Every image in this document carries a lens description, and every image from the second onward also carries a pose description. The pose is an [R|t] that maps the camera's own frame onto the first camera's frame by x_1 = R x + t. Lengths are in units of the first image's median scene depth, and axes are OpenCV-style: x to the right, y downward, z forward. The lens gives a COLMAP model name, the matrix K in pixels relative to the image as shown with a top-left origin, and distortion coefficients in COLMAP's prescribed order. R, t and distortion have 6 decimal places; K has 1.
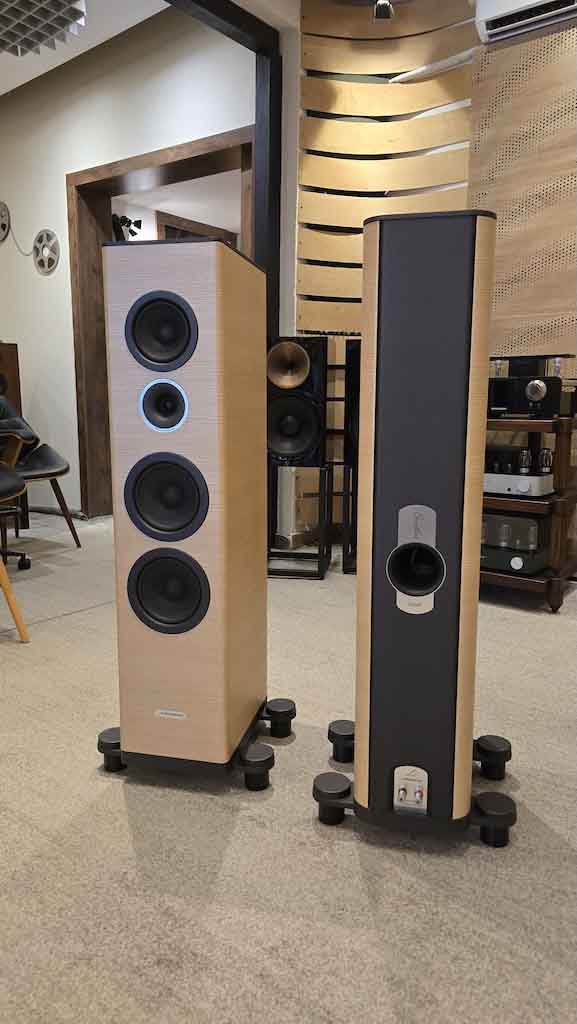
lens RADIAL K [[682.9, 0, 281.8], [0, 682.9, 514.0], [0, 0, 1]] dist [0.040539, -0.031284]
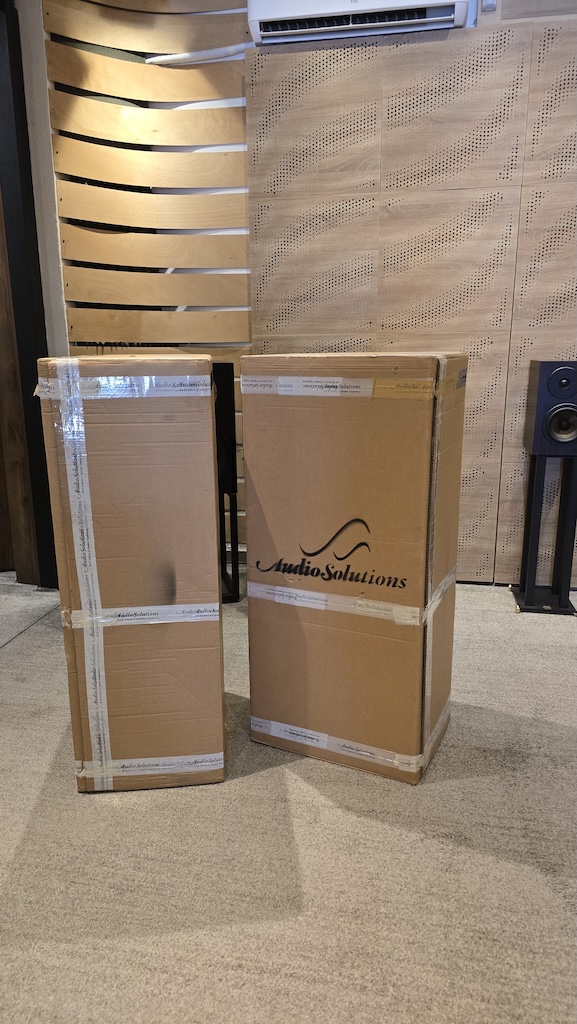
lens RADIAL K [[682.9, 0, 272.9], [0, 682.9, 533.7], [0, 0, 1]] dist [0.040539, -0.031284]
pose [[0.896879, -0.138102, 0.420161, -0.177919], [0.095874, 0.988118, 0.120131, -0.127162], [-0.431759, -0.067461, 0.899463, 0.090433]]
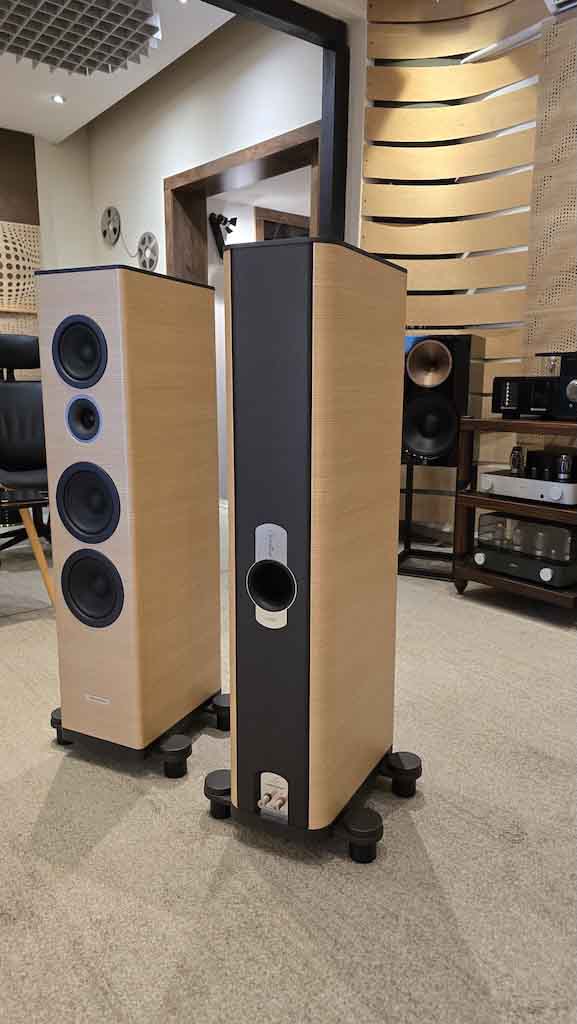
lens RADIAL K [[682.9, 0, 284.4], [0, 682.9, 514.4], [0, 0, 1]] dist [0.040539, -0.031284]
pose [[0.974684, 0.041892, -0.219629, 0.173430], [-0.036386, 0.998915, 0.029056, -0.022600], [0.220608, -0.020329, 0.975151, 0.000179]]
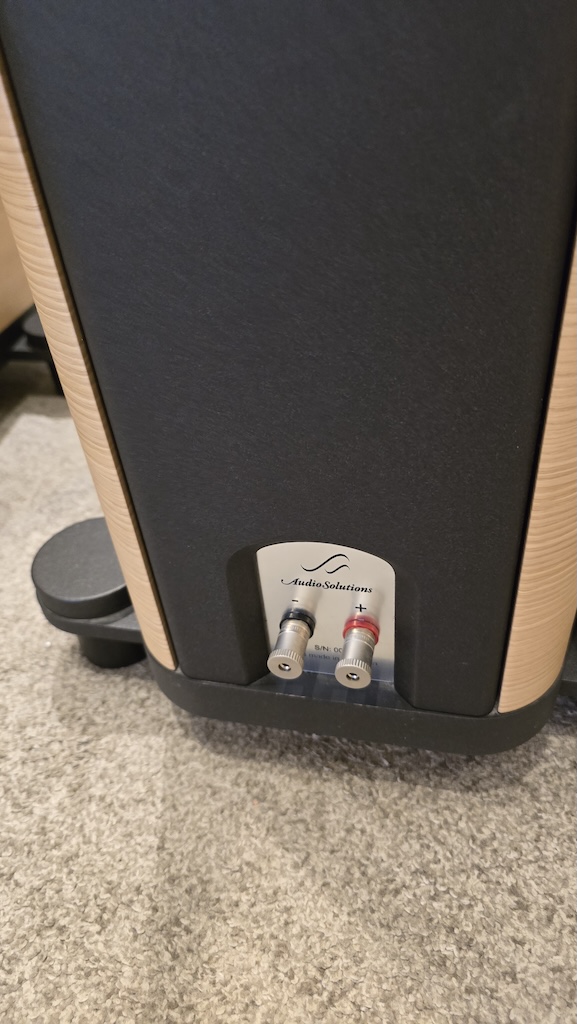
lens RADIAL K [[682.9, 0, 280.3], [0, 682.9, 507.0], [0, 0, 1]] dist [0.040539, -0.031284]
pose [[0.995820, -0.077406, -0.048490, 0.078133], [0.091314, 0.856333, 0.508288, 0.103029], [0.002179, -0.510591, 0.859821, 0.342551]]
